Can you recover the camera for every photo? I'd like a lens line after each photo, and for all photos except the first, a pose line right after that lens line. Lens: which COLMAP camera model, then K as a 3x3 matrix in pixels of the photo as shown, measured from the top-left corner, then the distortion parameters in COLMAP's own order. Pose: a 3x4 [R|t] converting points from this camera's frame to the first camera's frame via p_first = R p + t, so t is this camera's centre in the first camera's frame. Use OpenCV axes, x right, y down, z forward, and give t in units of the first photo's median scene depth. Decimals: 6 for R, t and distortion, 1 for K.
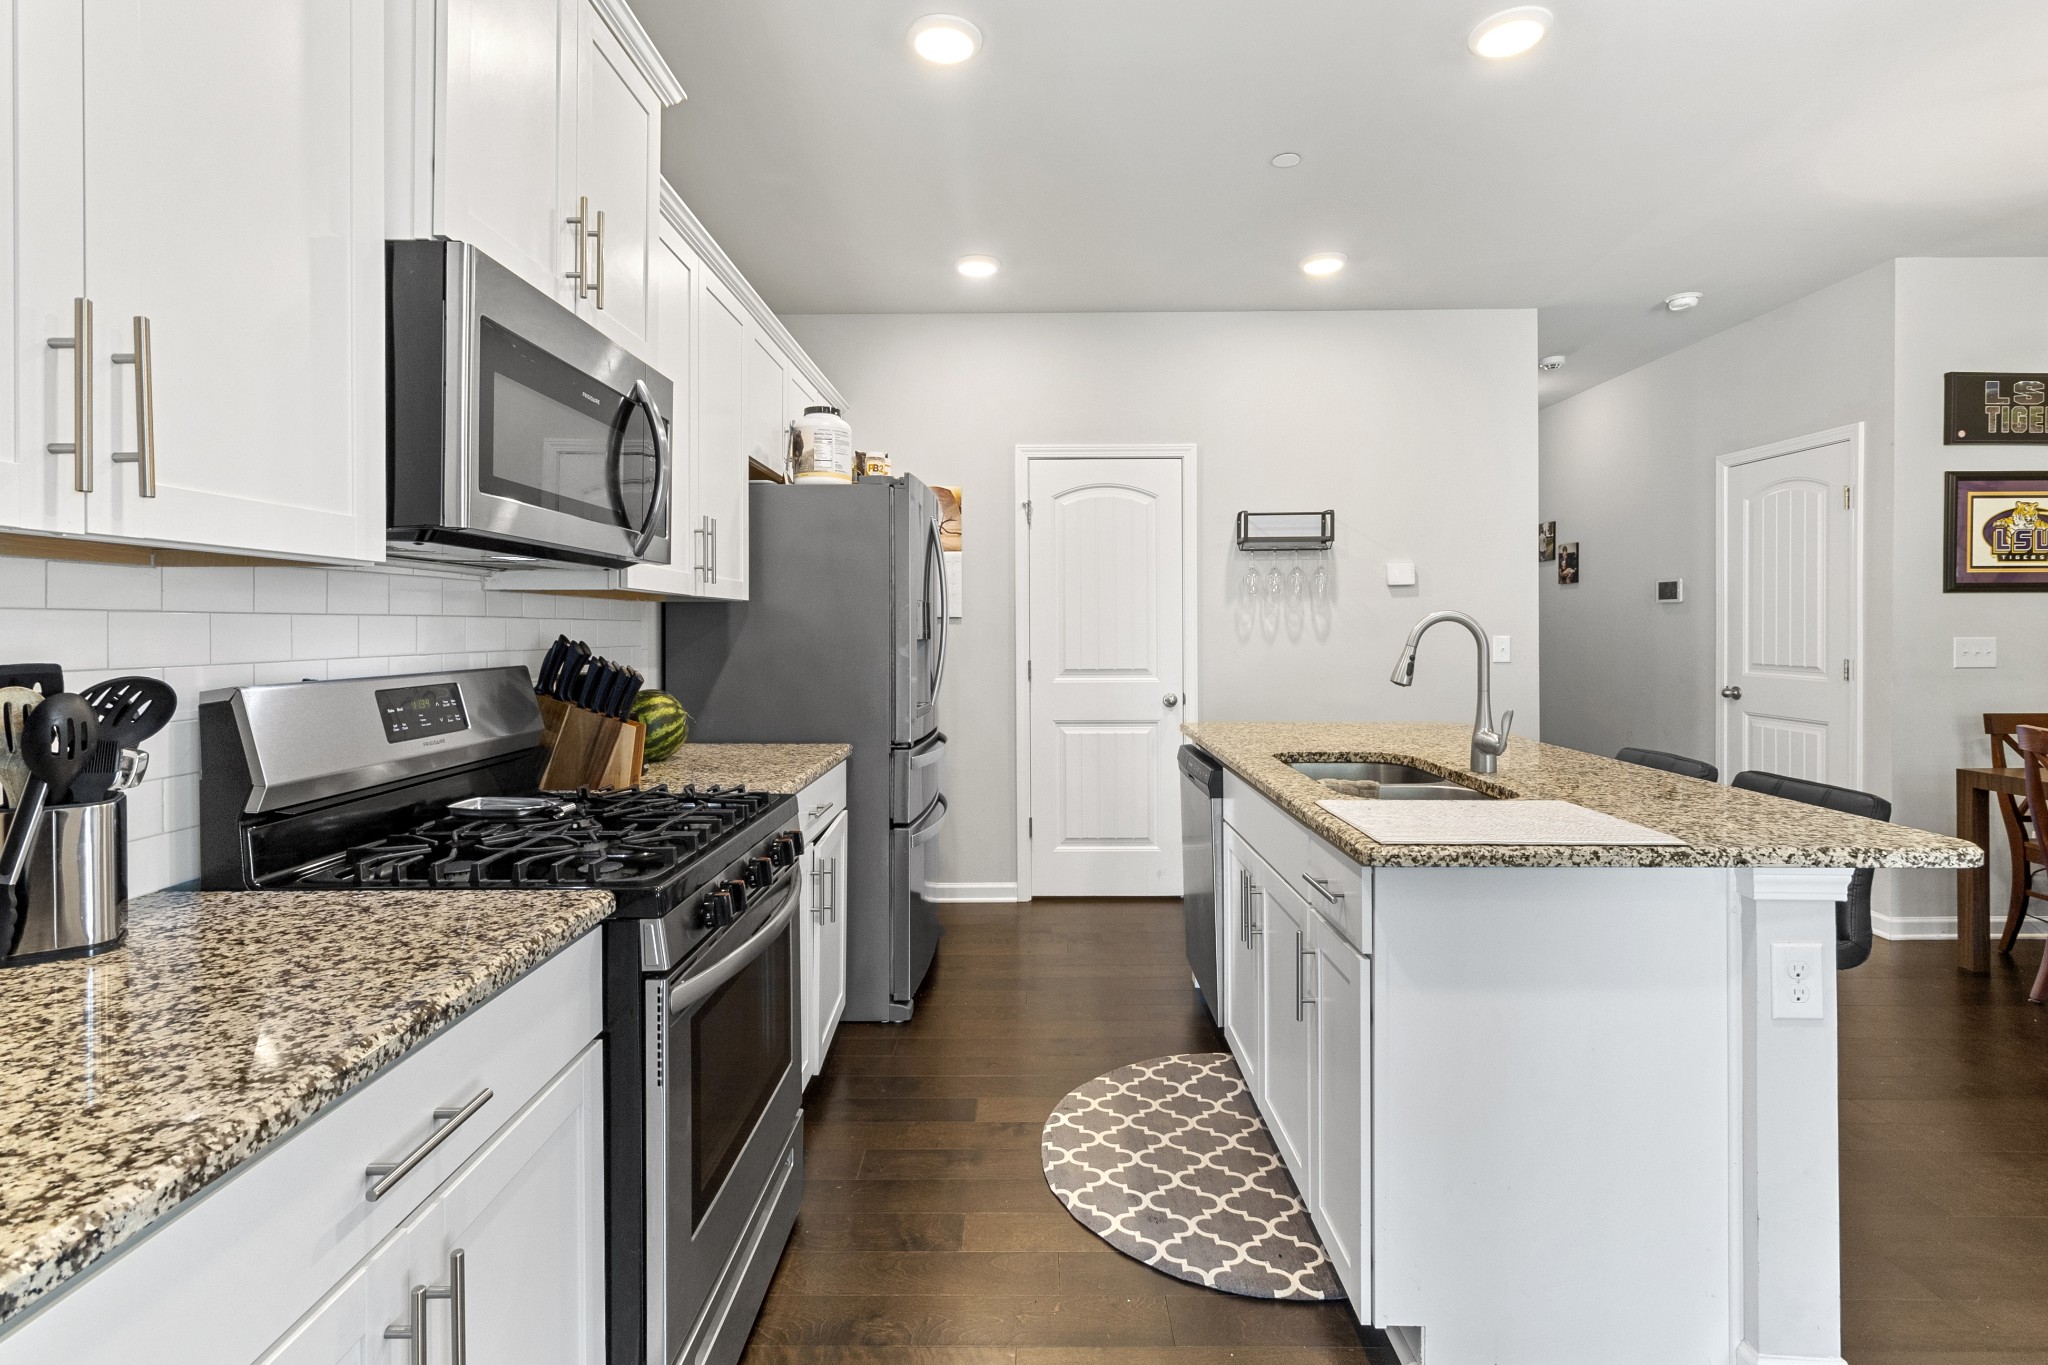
lens RADIAL K [[938.8, 0, 1022.6], [0, 938.8, 624.3], [0, 0, 1]] dist [-0.008581, 0.001725]
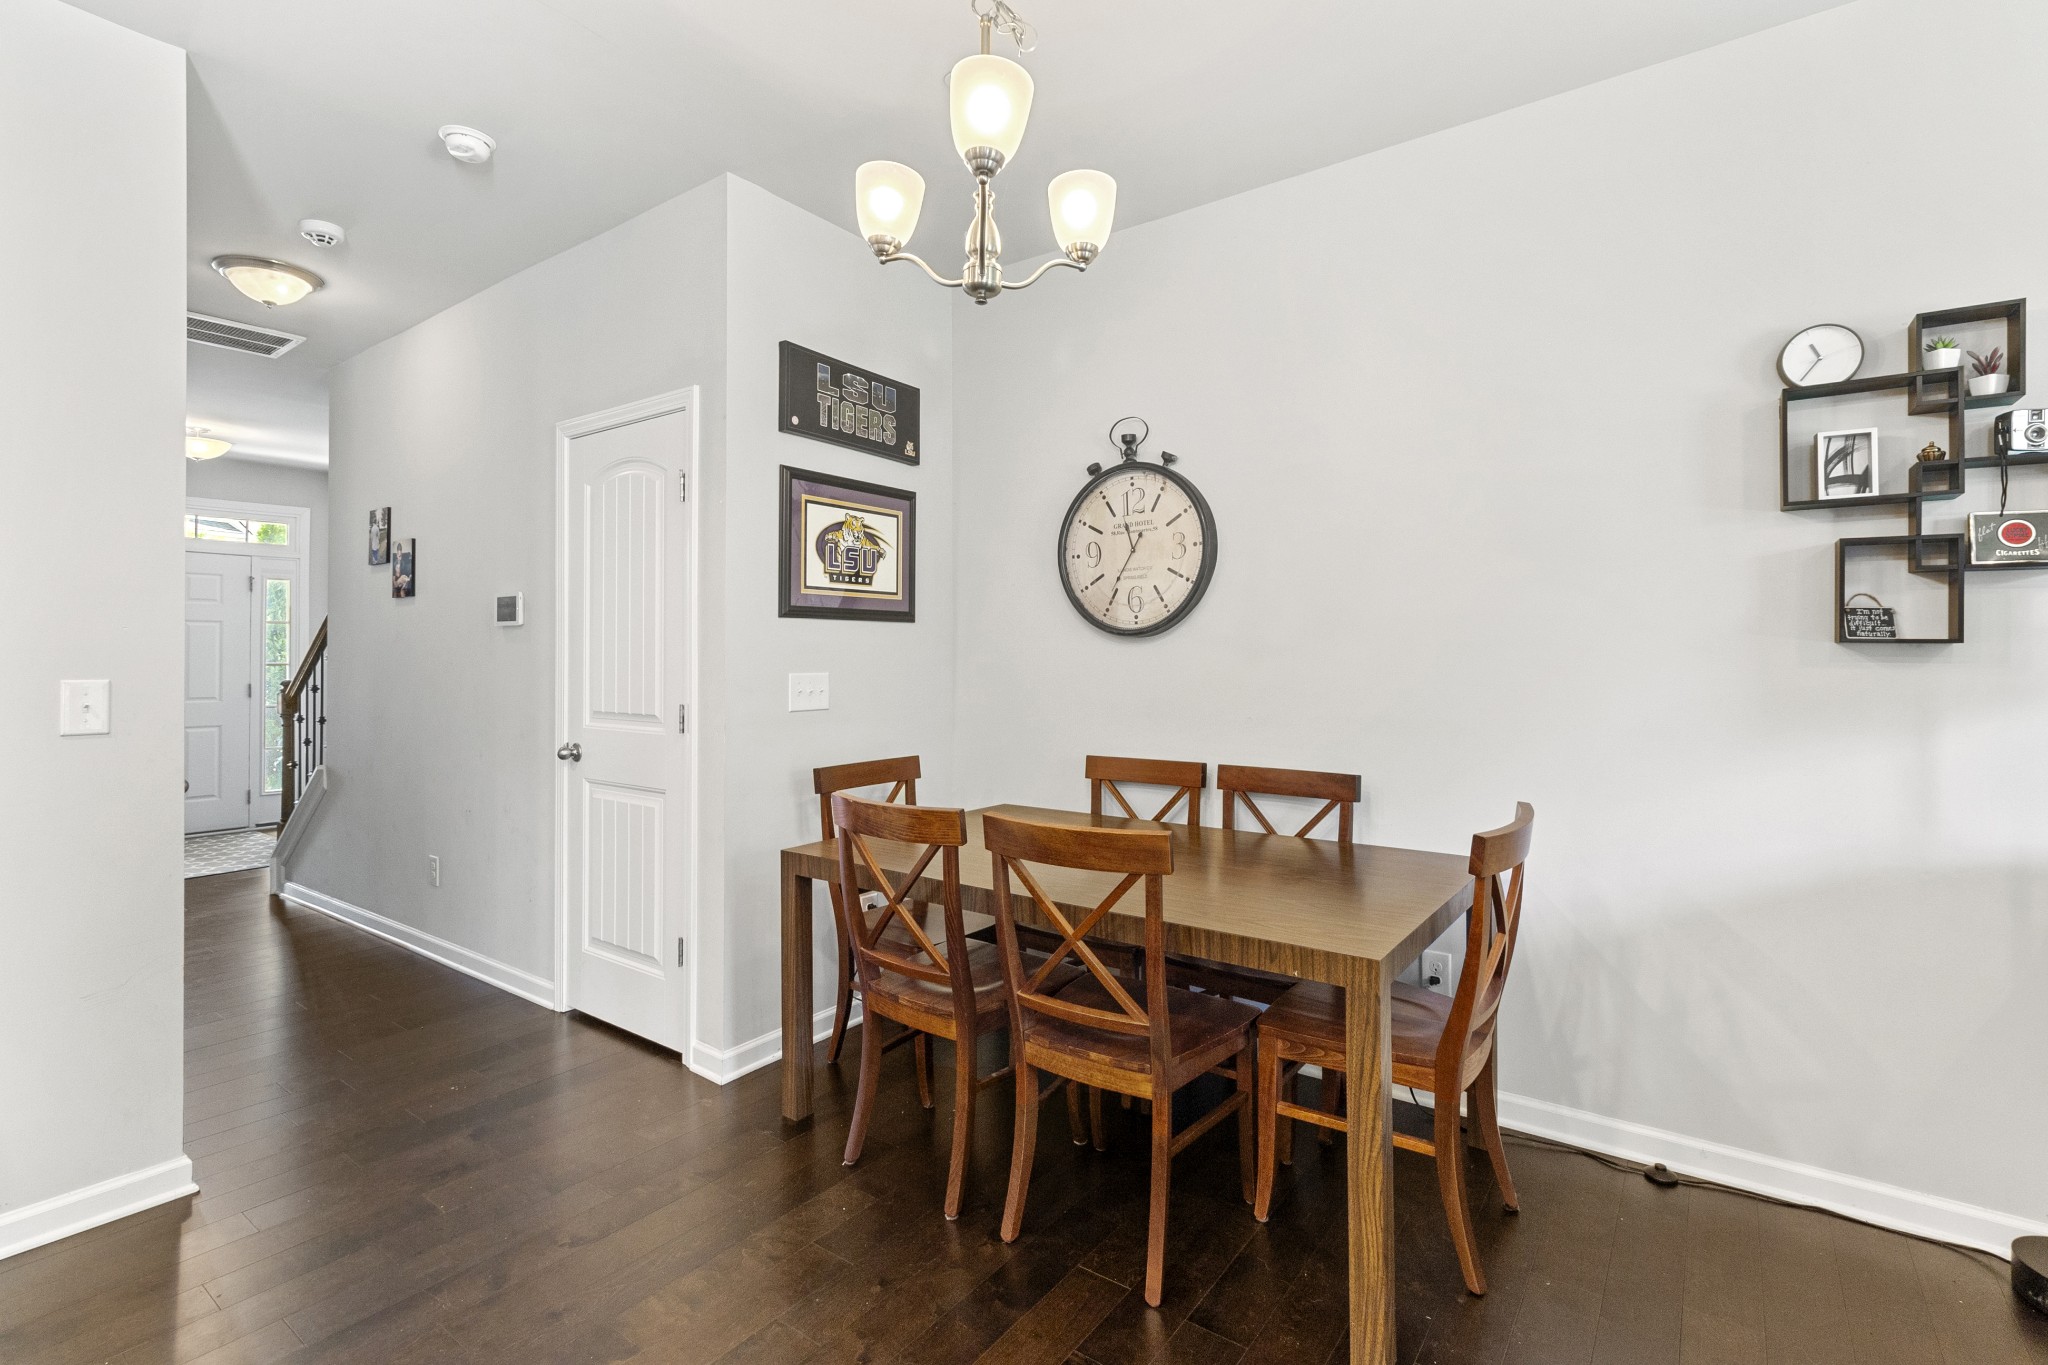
lens RADIAL K [[938.8, 0, 1018.1], [0, 938.8, 663.0], [0, 0, 1]] dist [-0.008581, 0.001725]
pose [[0.576572, -0.009841, 0.816987, 0.415895], [0.001013, 0.999935, 0.011330, -0.003690], [-0.817046, -0.005705, 0.576545, 0.342717]]
